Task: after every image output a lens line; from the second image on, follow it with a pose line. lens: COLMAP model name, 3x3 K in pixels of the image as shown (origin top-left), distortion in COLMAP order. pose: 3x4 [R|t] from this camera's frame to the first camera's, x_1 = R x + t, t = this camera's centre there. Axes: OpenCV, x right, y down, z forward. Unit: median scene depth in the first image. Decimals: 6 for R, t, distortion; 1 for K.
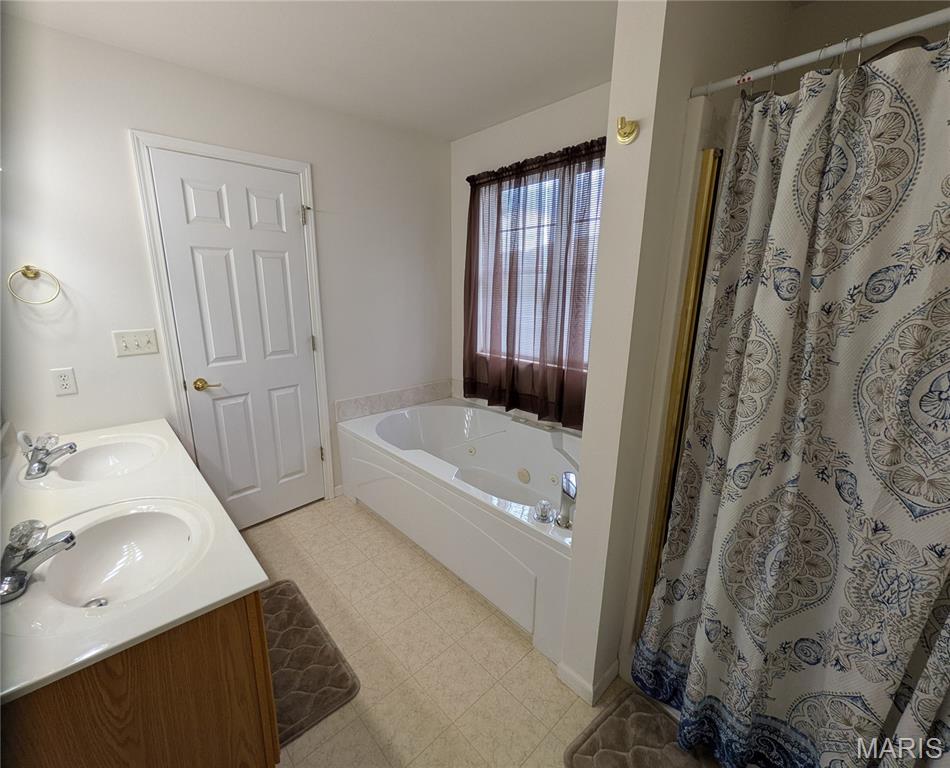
lens RADIAL K [[417.8, 0, 472.8], [0, 417.8, 383.3], [0, 0, 1]] dist [-0.001277, -0.000370]
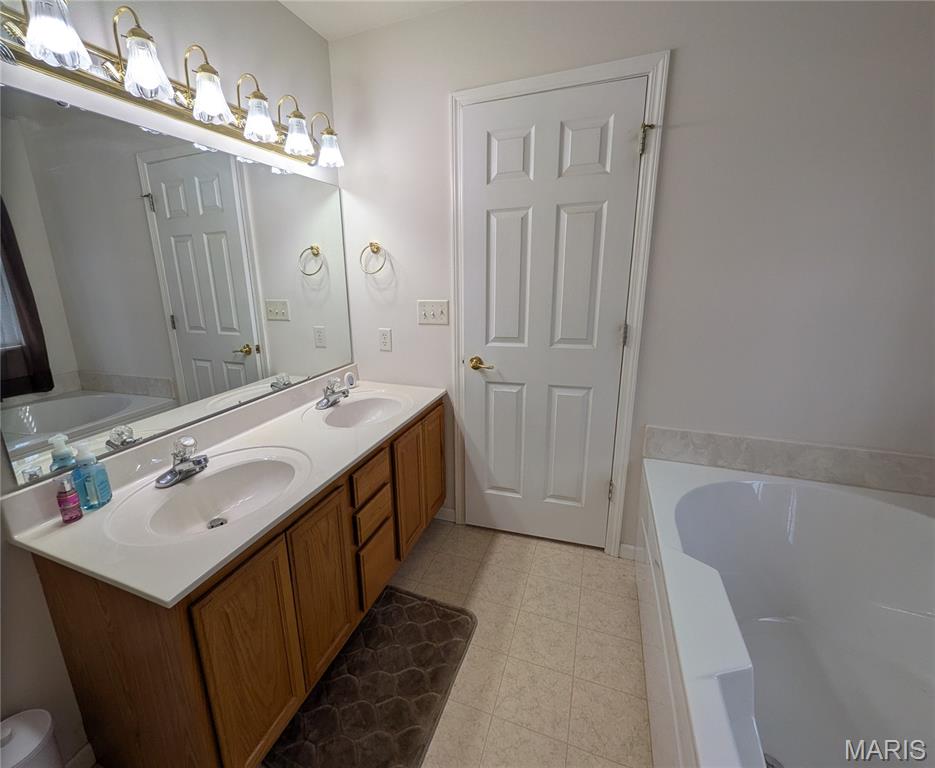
lens RADIAL K [[425.2, 0, 397.7], [0, 425.2, 383.8], [0, 0, 1]] dist [-0.000326, -0.000706]
pose [[0.388617, 0.213346, -0.896359, 0.131662], [-0.191300, 0.970308, 0.148008, -0.055672], [0.901322, 0.113955, 0.417892, 0.426905]]
